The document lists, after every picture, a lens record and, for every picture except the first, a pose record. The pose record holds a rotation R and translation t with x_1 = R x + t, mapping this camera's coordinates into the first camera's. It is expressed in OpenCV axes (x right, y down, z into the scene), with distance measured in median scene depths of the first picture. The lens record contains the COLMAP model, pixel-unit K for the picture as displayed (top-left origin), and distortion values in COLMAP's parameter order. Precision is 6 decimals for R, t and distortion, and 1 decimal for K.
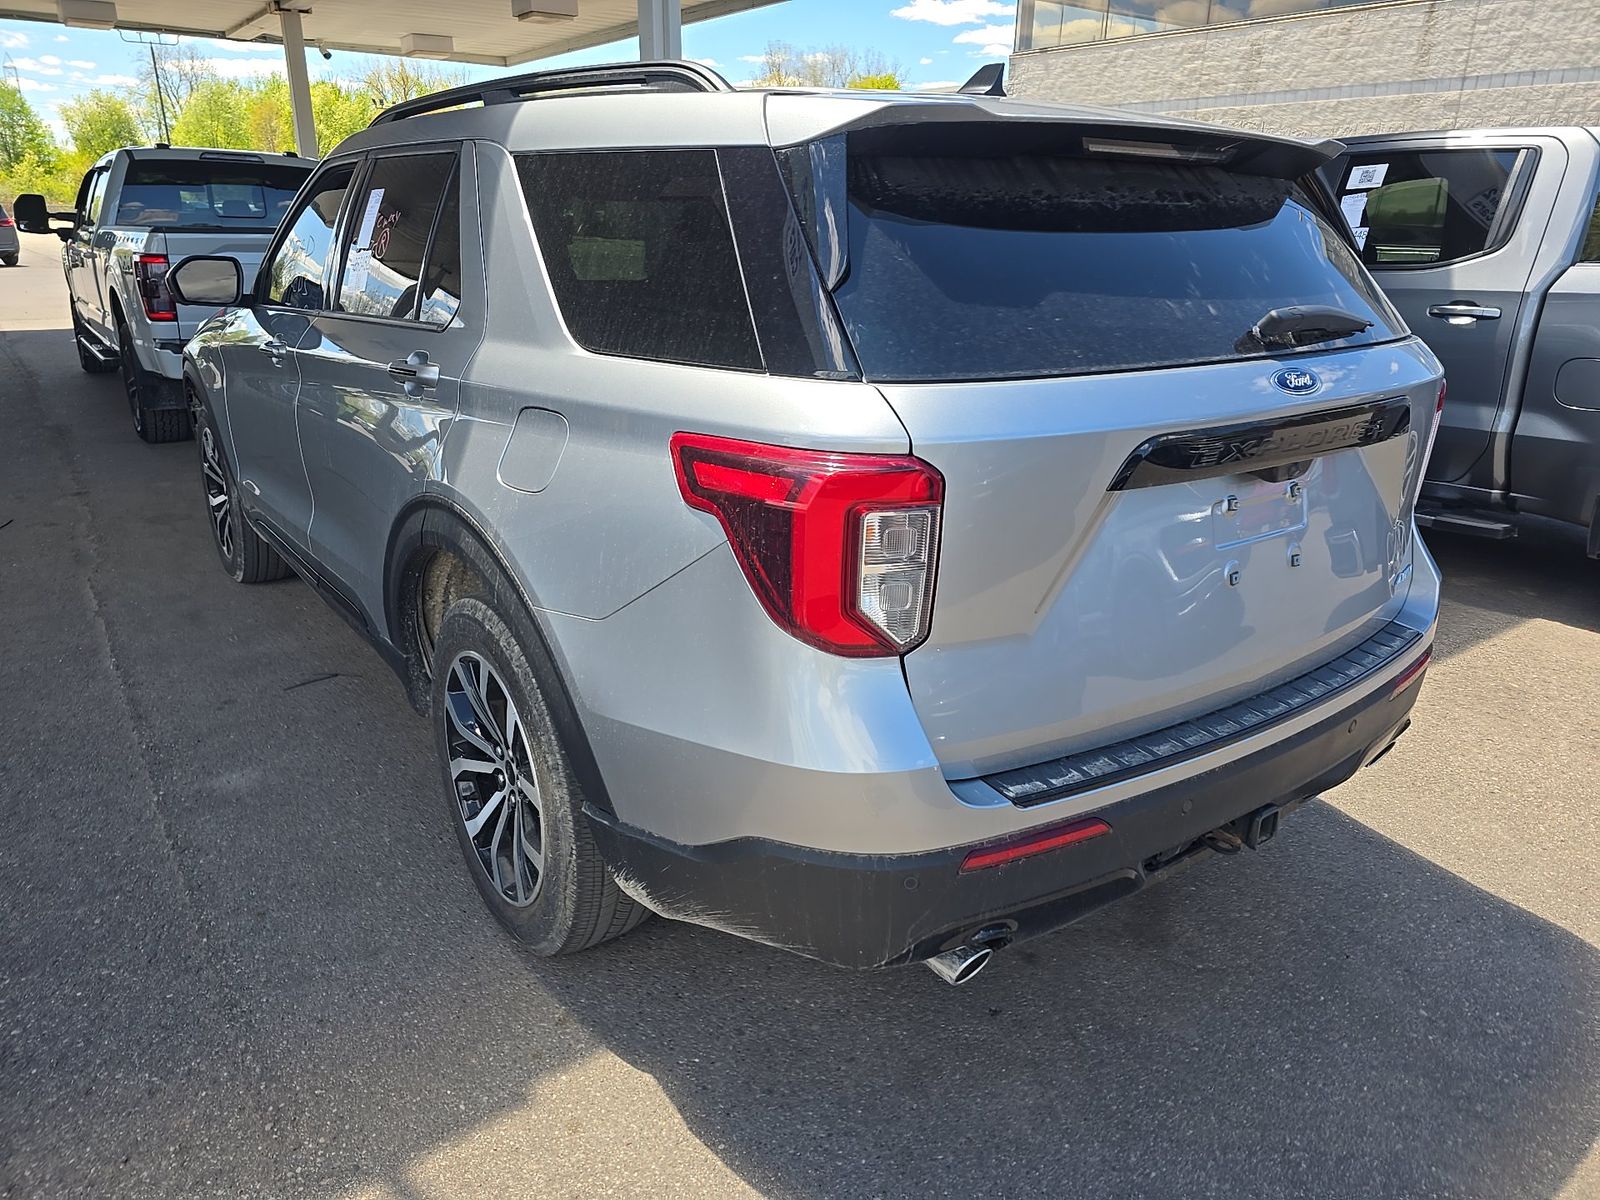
lens RADIAL K [[1096.5, 0, 800.0], [0, 1096.5, 600.0], [0, 0, 1]] dist [0.053093, -0.041960]
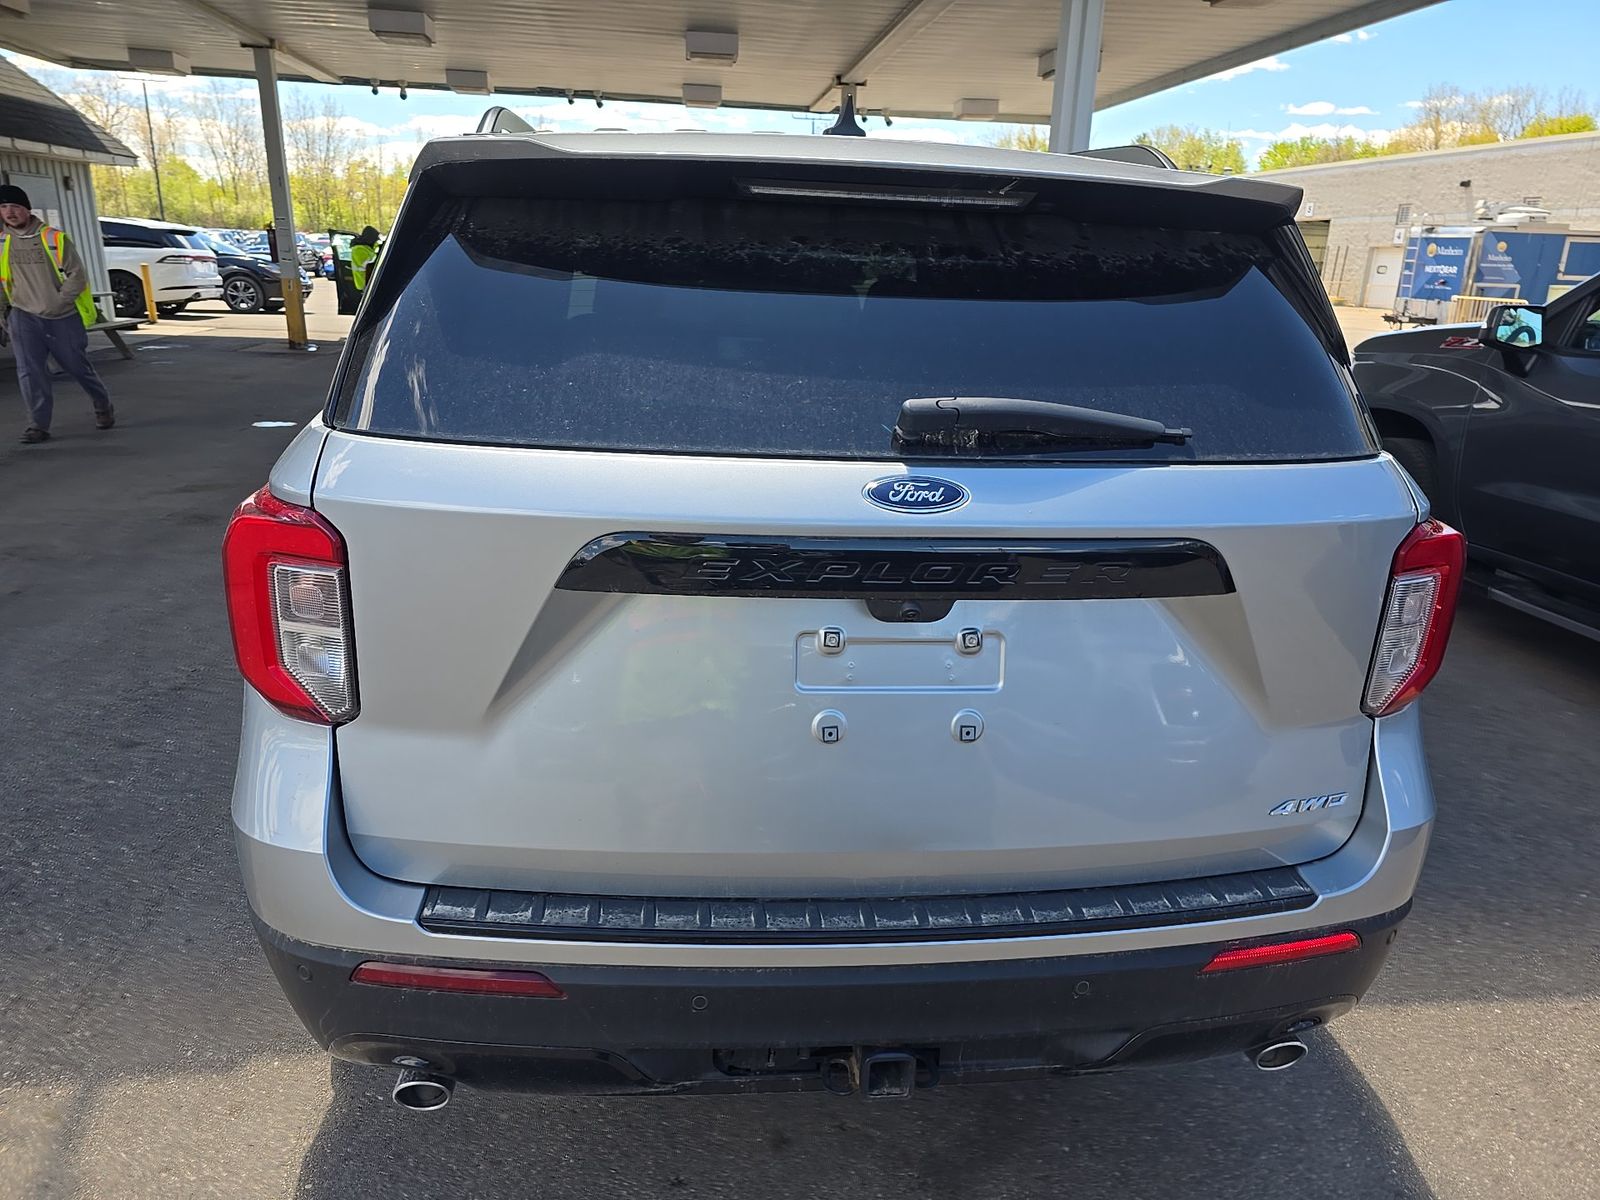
lens RADIAL K [[1096.5, 0, 800.0], [0, 1096.5, 600.0], [0, 0, 1]] dist [0.053093, -0.041960]
pose [[0.862679, 0.170294, -0.476220, 0.670824], [-0.191475, 0.981489, 0.004116, -0.103339], [0.468106, 0.087633, 0.879317, 0.281047]]
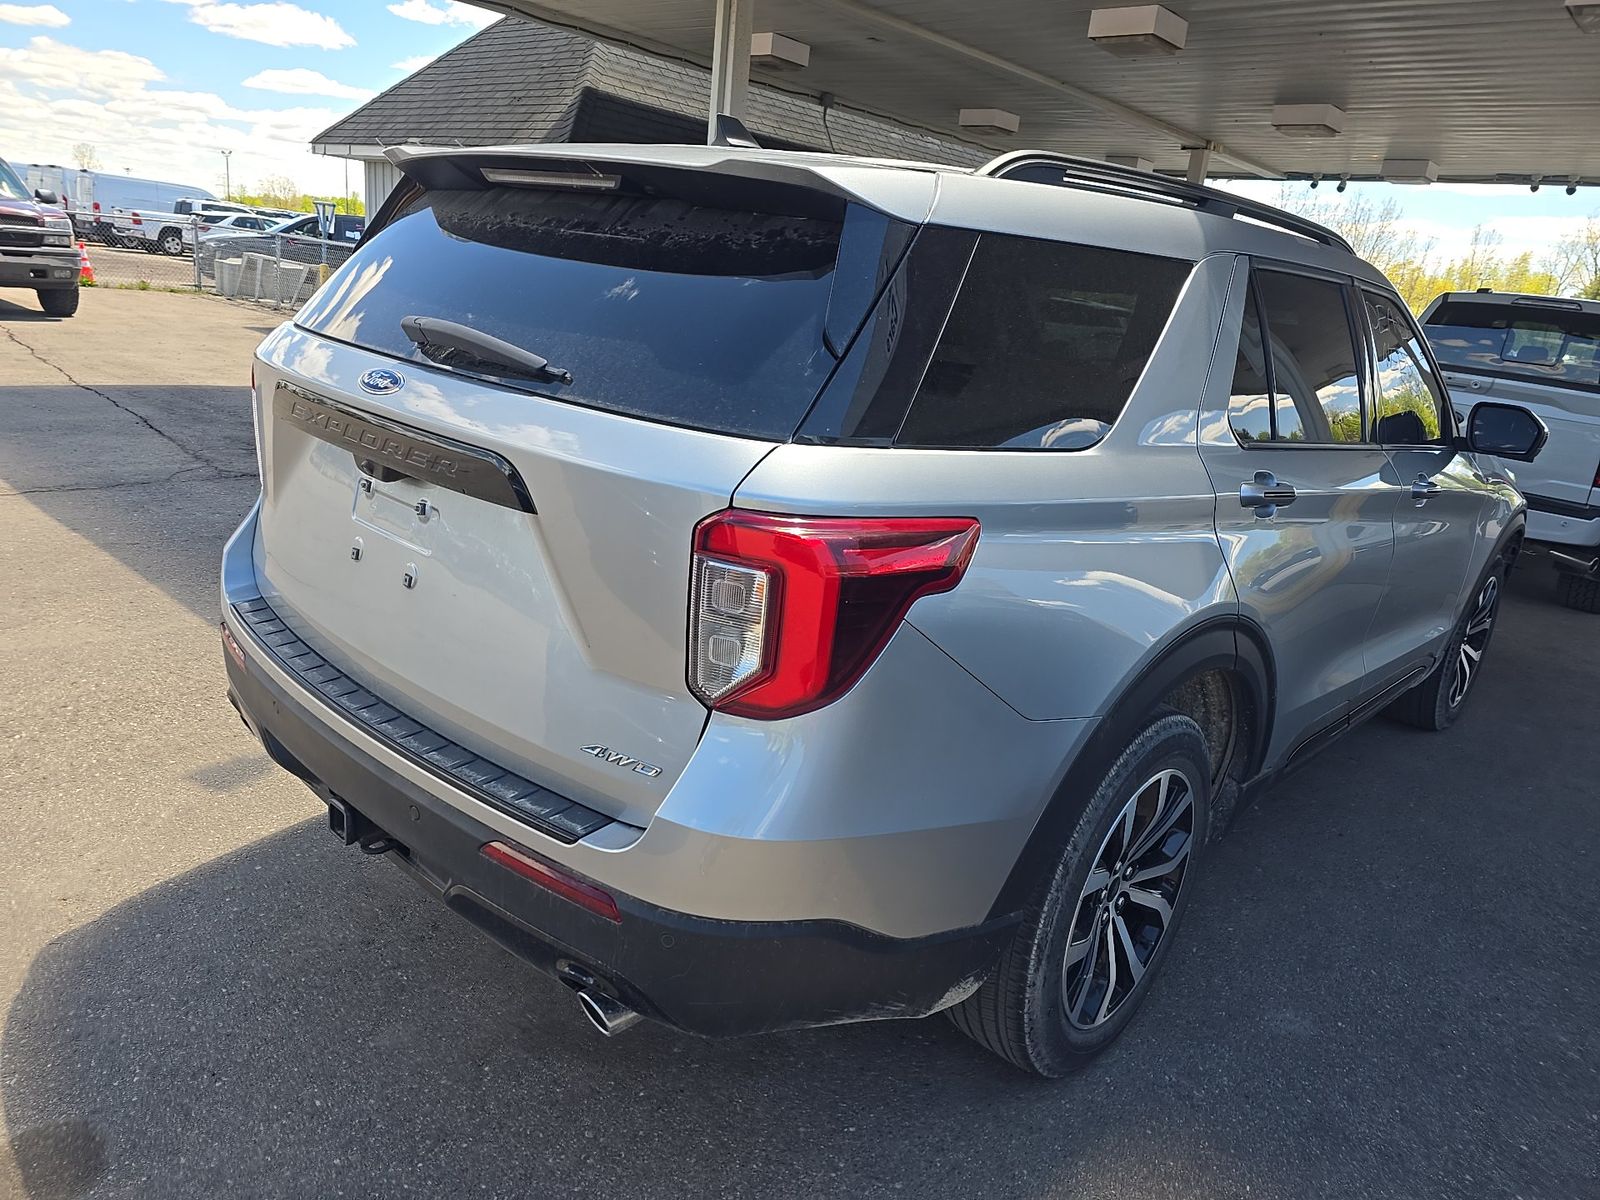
lens RADIAL K [[1096.5, 0, 800.0], [0, 1096.5, 600.0], [0, 0, 1]] dist [0.053093, -0.041960]
pose [[0.172536, 0.284716, -0.942957, 1.488339], [-0.420289, 0.887073, 0.190941, -0.373990], [0.890836, 0.363370, 0.272715, 1.137188]]
